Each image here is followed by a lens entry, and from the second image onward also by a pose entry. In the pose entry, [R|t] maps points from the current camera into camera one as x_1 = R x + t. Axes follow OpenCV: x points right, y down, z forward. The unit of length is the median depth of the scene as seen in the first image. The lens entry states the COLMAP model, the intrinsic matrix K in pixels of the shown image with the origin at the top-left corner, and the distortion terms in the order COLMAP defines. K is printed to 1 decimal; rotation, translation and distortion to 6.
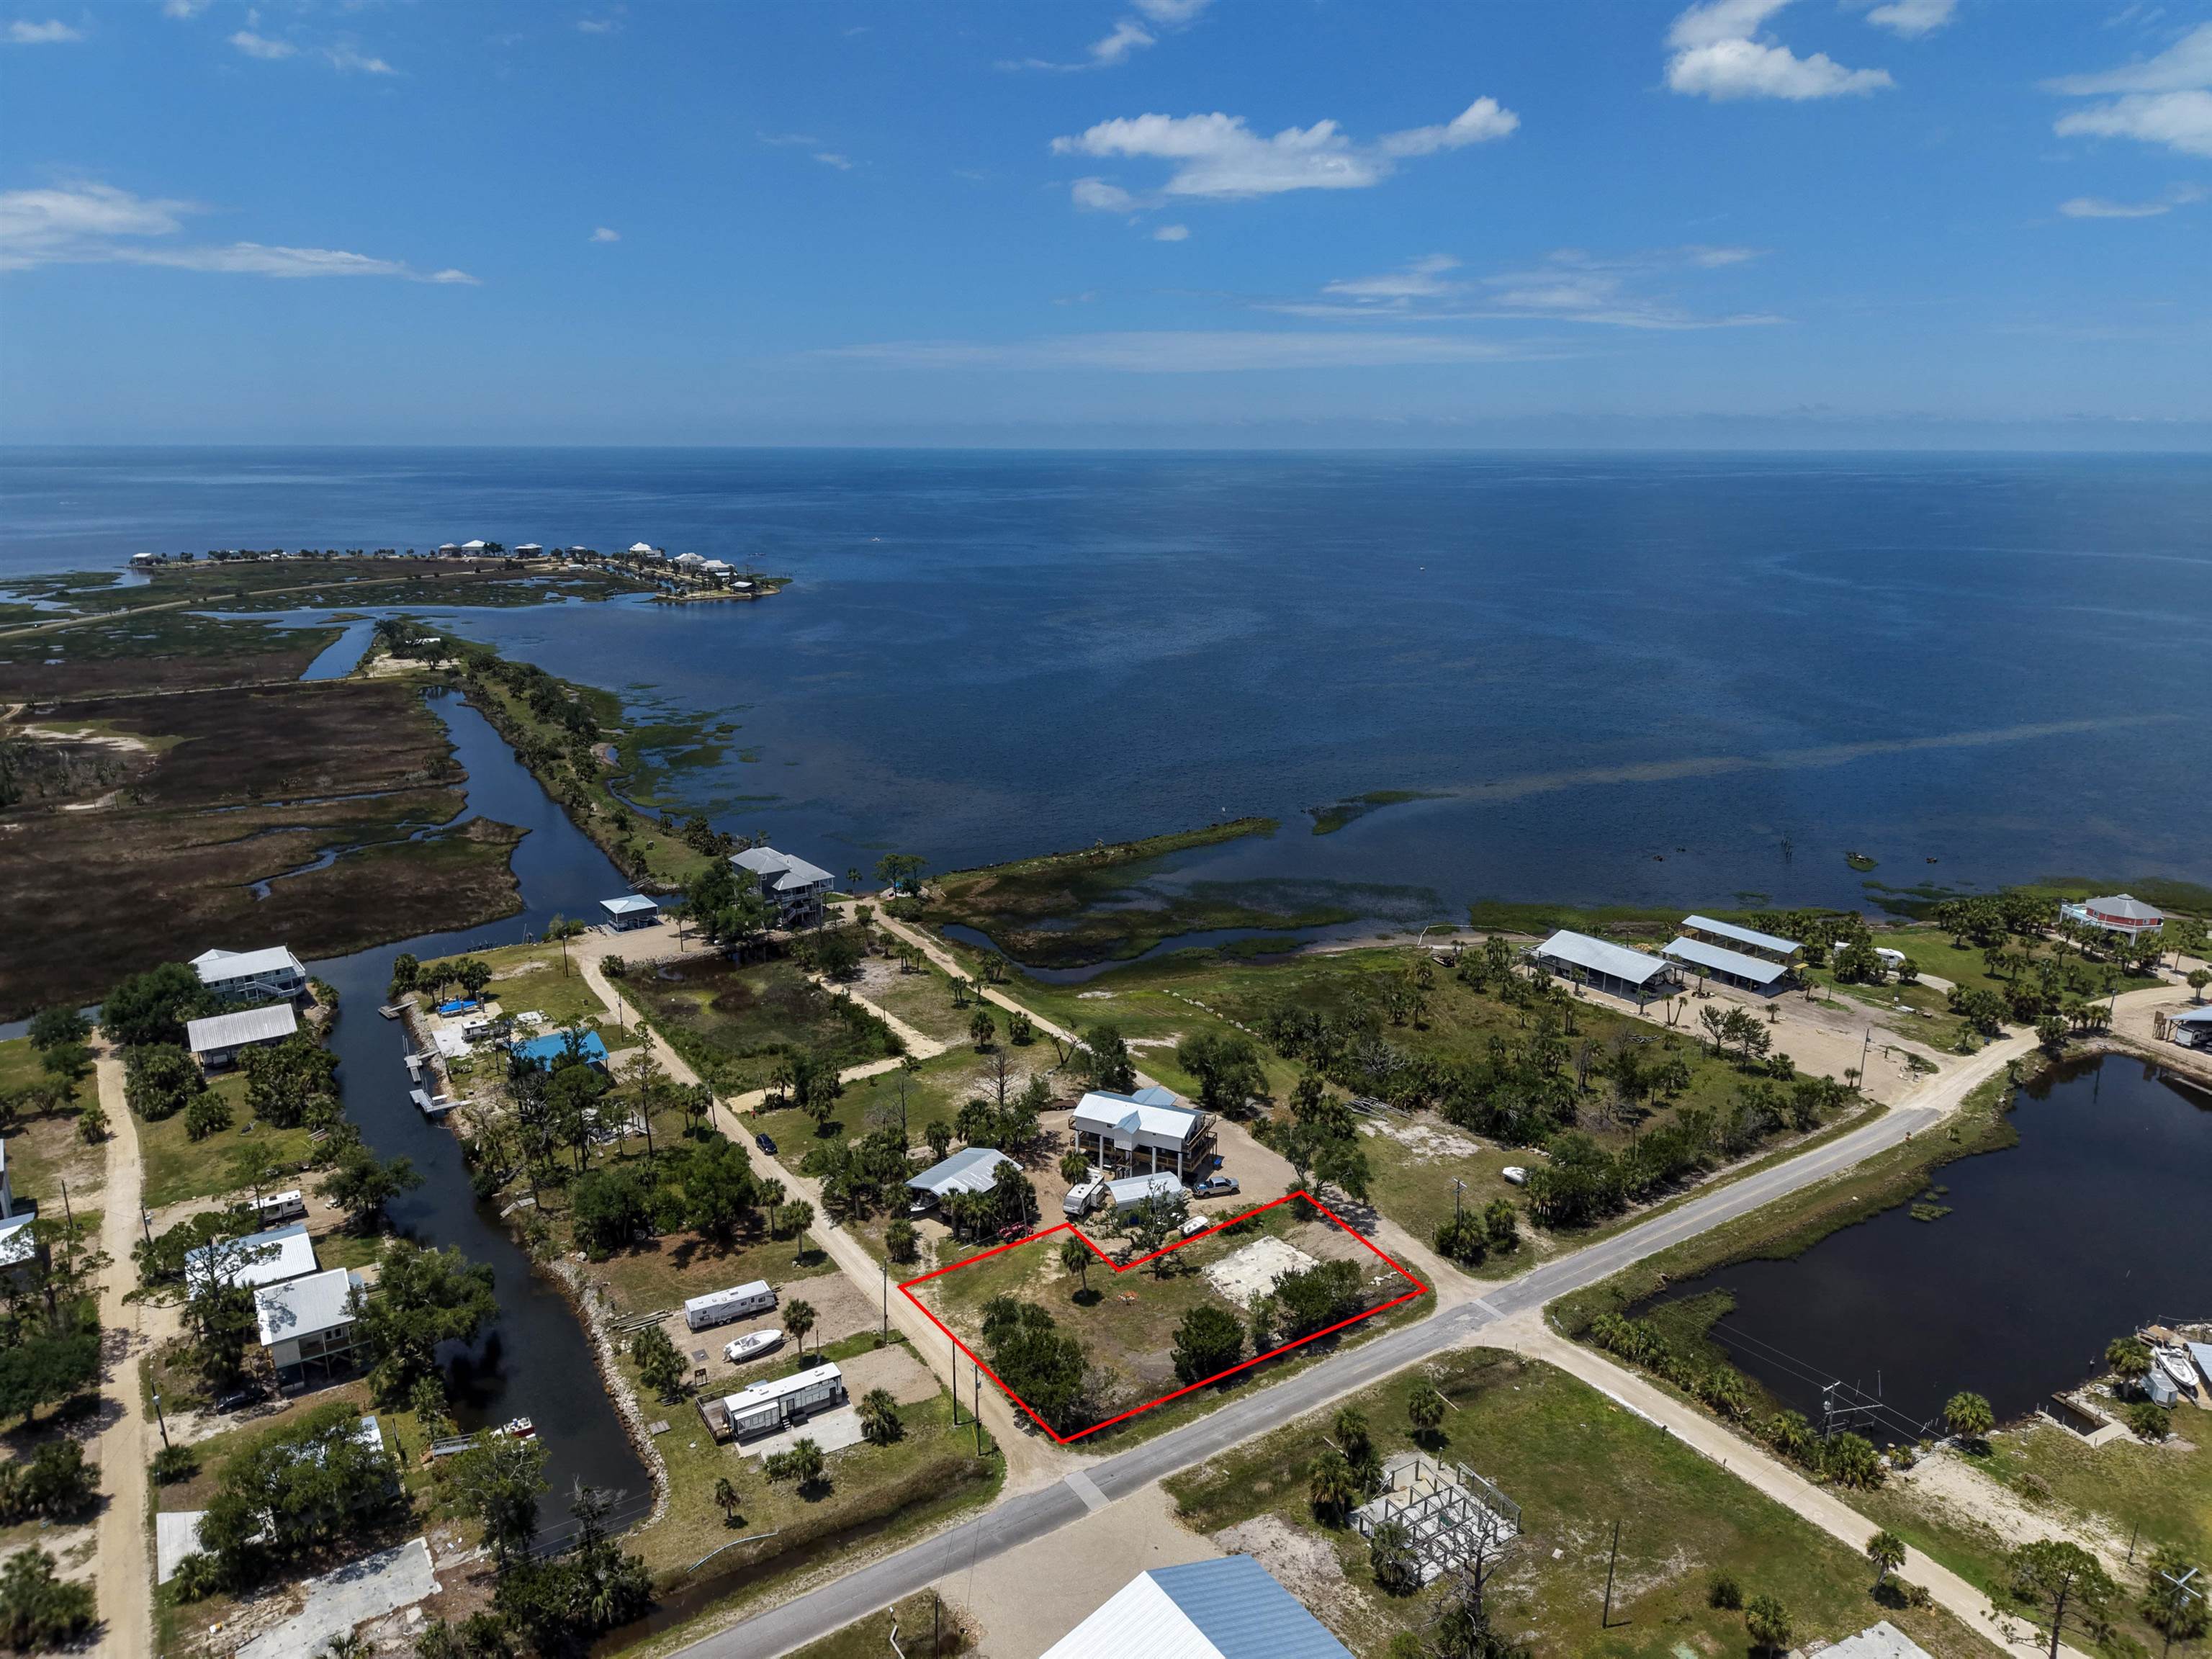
lens RADIAL K [[1475.2, 0, 1098.3], [0, 1475.2, 829.7], [0, 0, 1]] dist [0.056742, -0.071529]
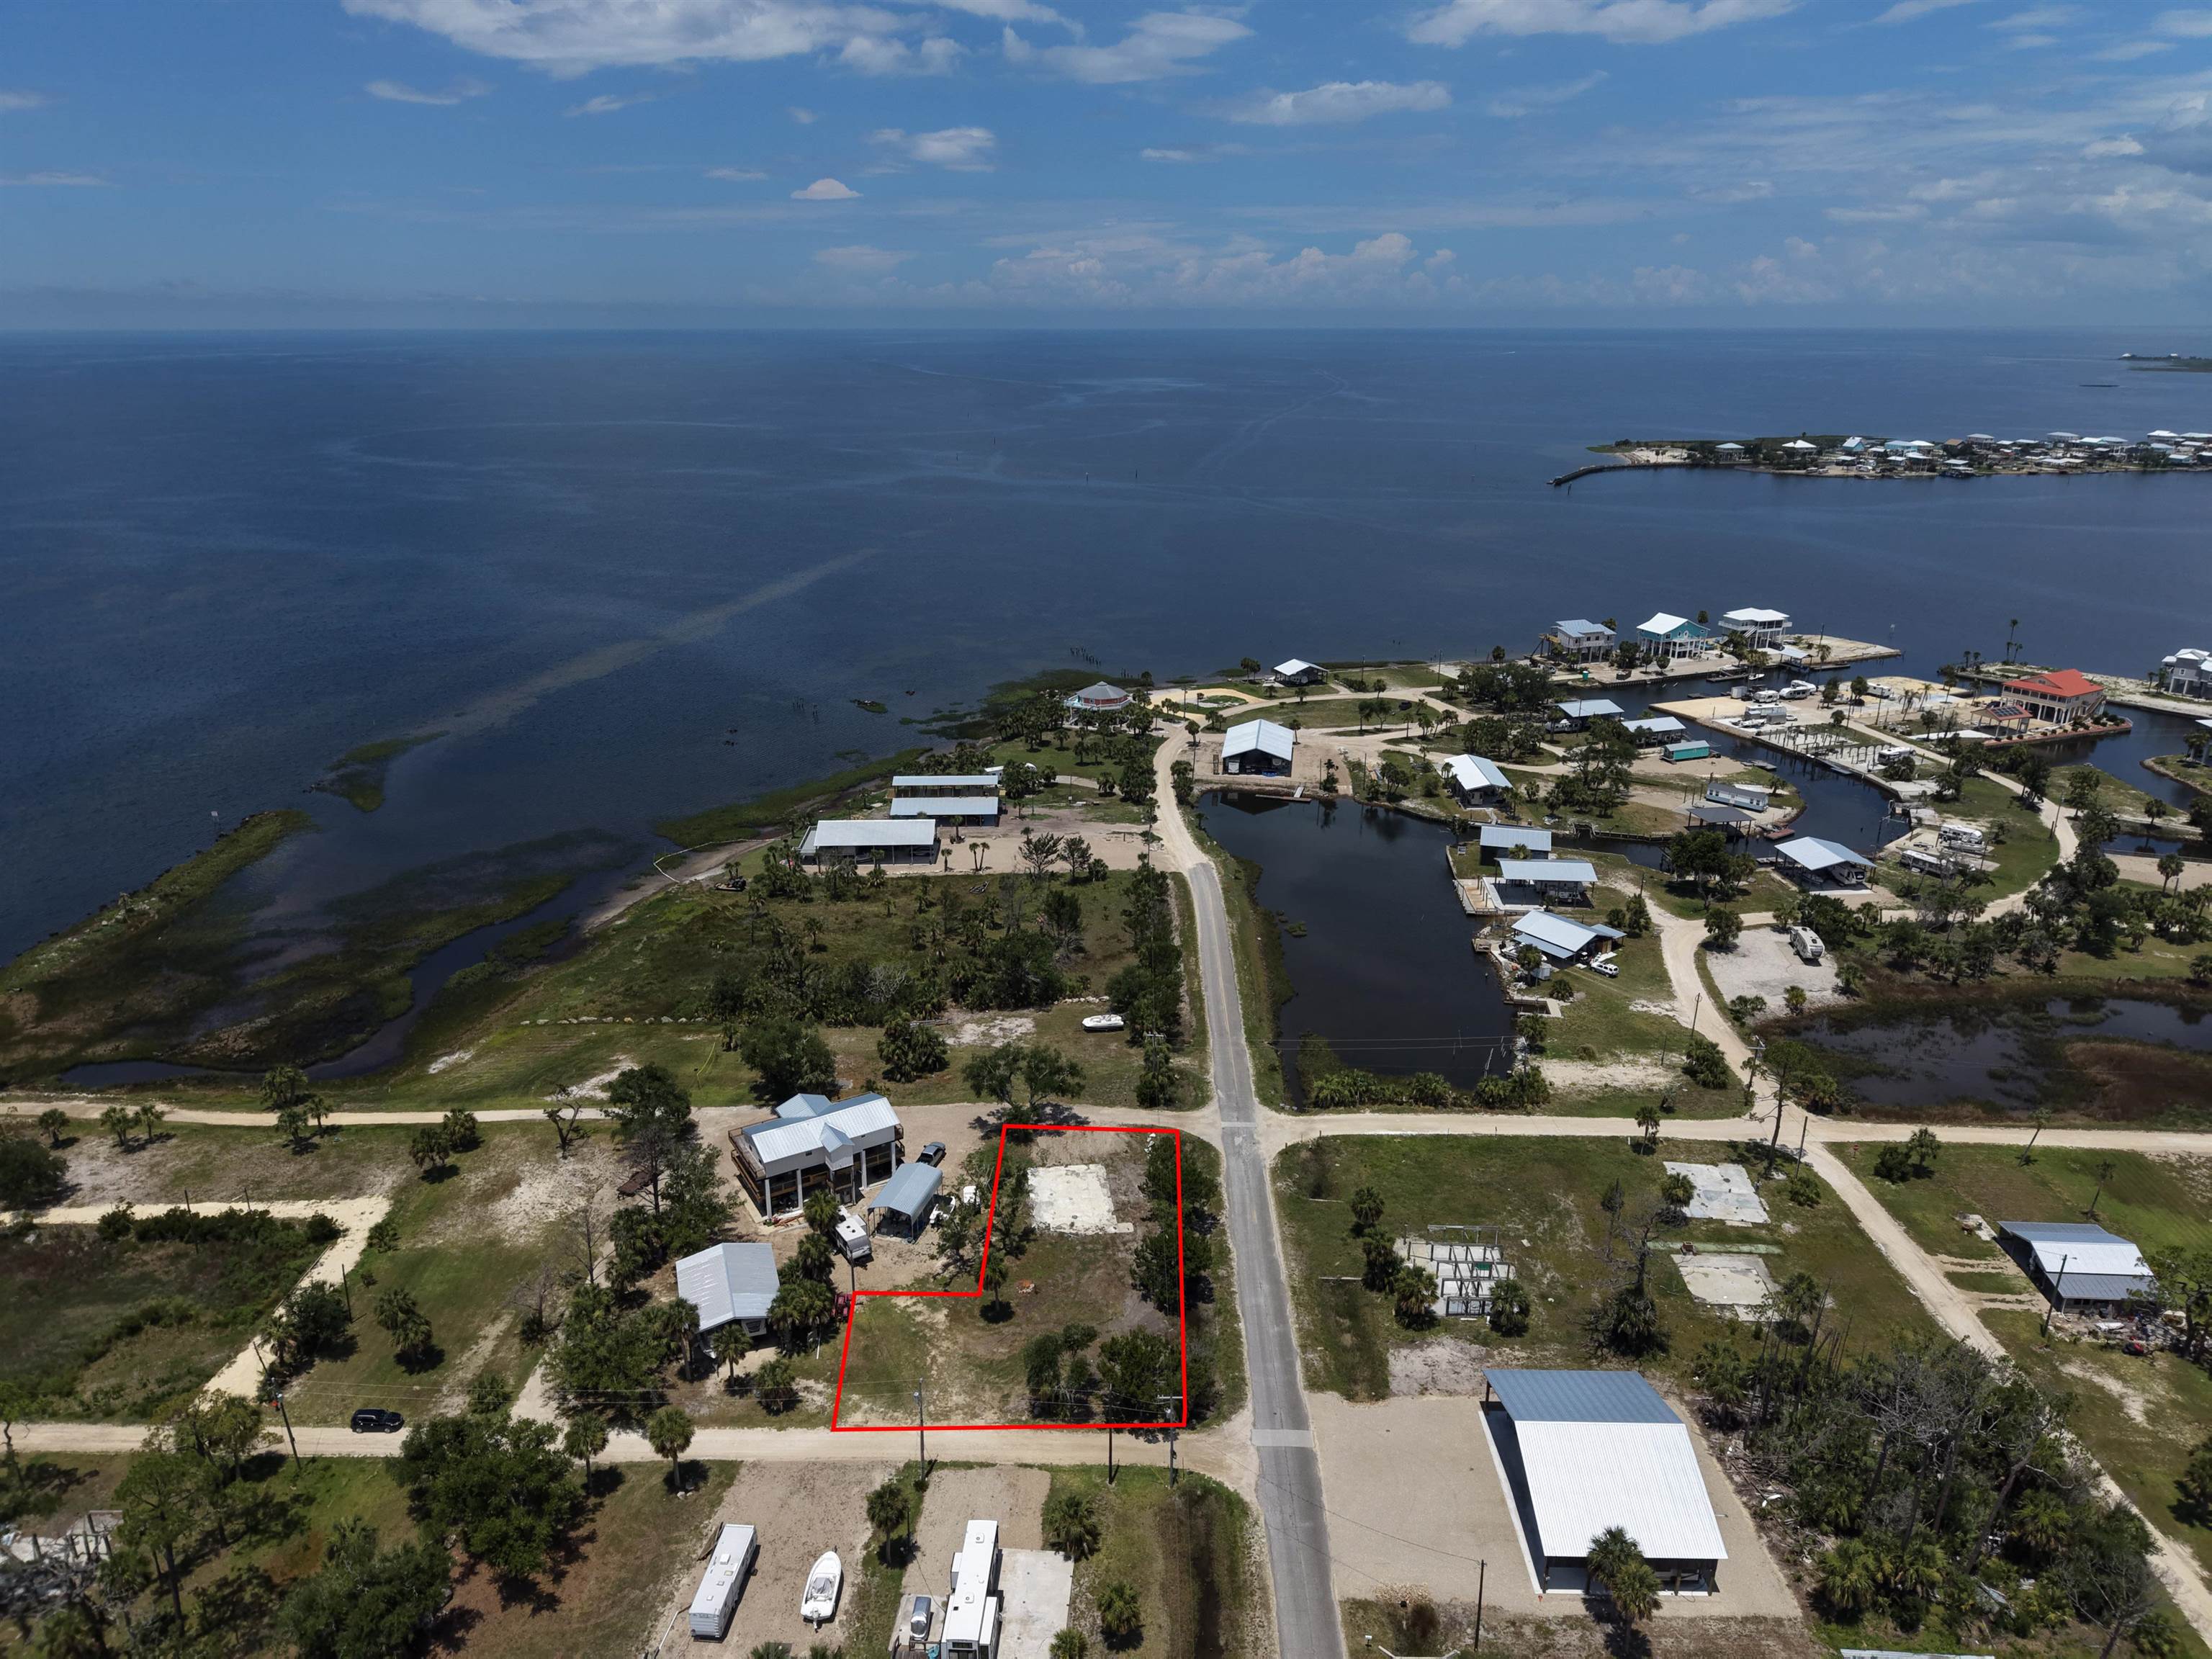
lens RADIAL K [[1475.2, 0, 1098.3], [0, 1475.2, 829.7], [0, 0, 1]] dist [0.056742, -0.071529]
pose [[0.568013, -0.270563, 0.777275, -0.387043], [0.213604, 0.960520, 0.178253, -0.070016], [-0.794817, 0.064779, 0.603382, 0.265217]]
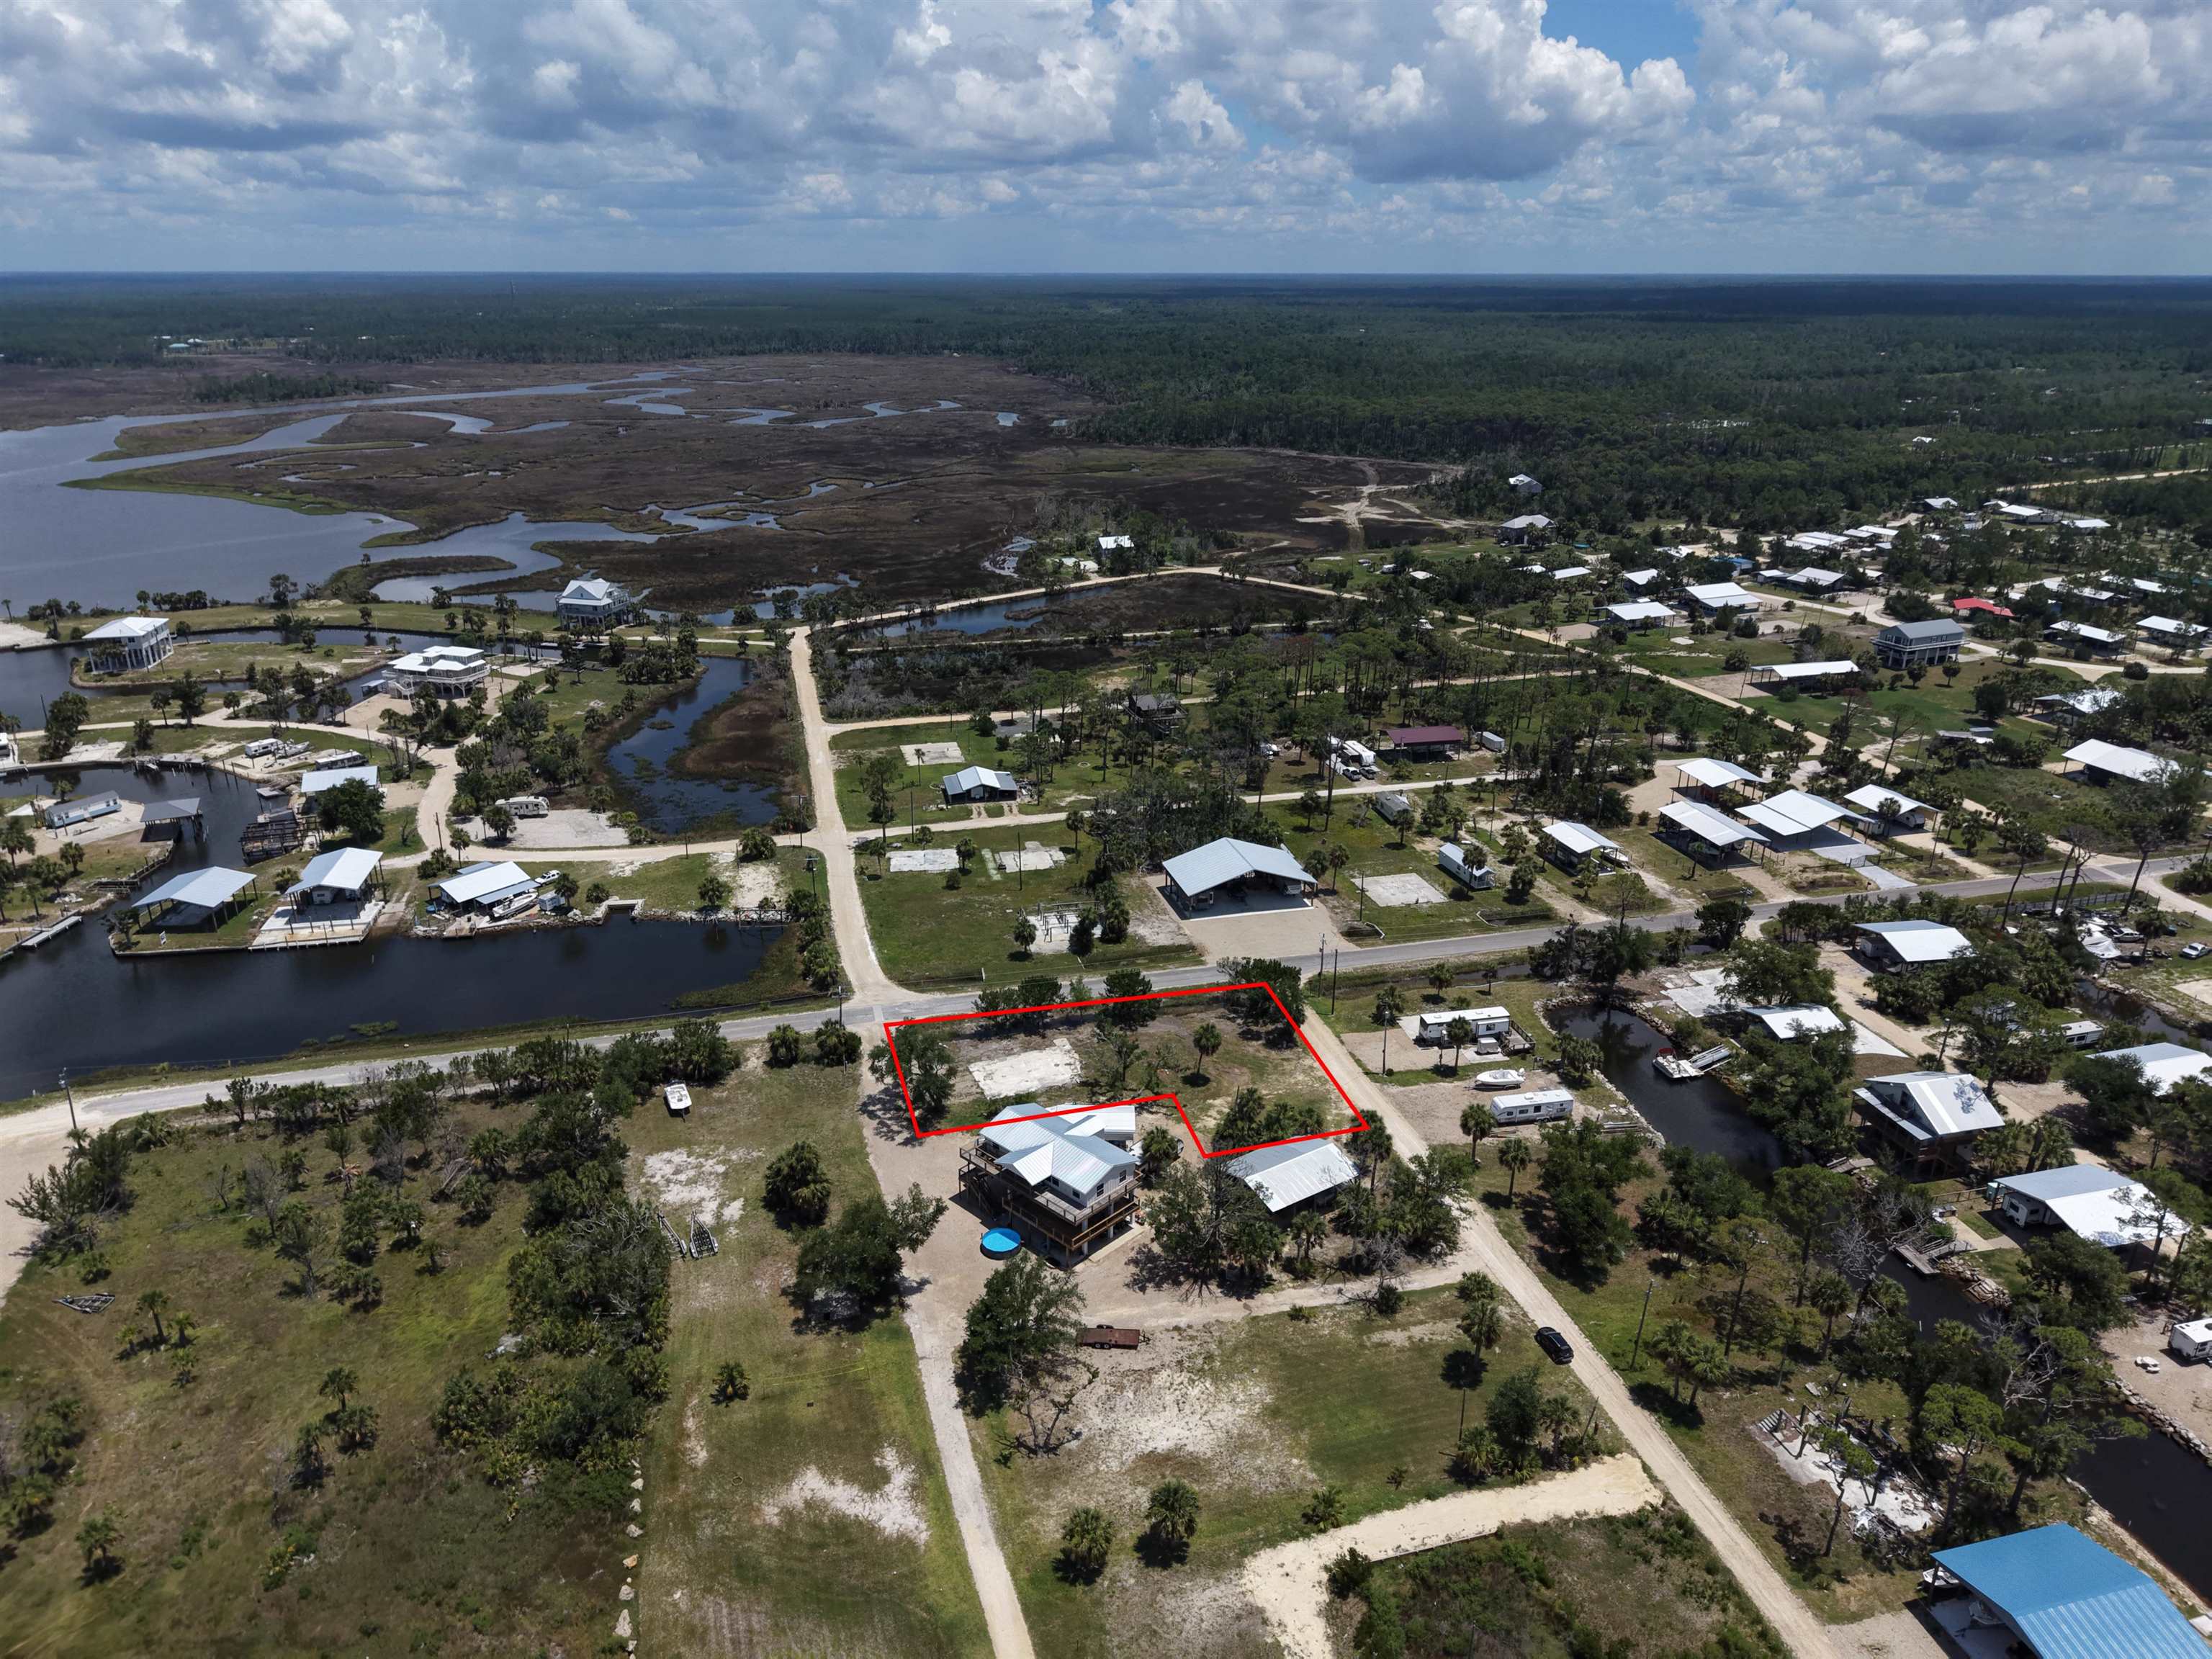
lens RADIAL K [[1475.2, 0, 1098.3], [0, 1475.2, 829.7], [0, 0, 1]] dist [0.056742, -0.071529]
pose [[-0.944998, -0.119946, 0.304288, -0.164210], [0.079588, 0.818039, 0.569629, -0.303605], [-0.317244, 0.562516, -0.763500, 1.158637]]
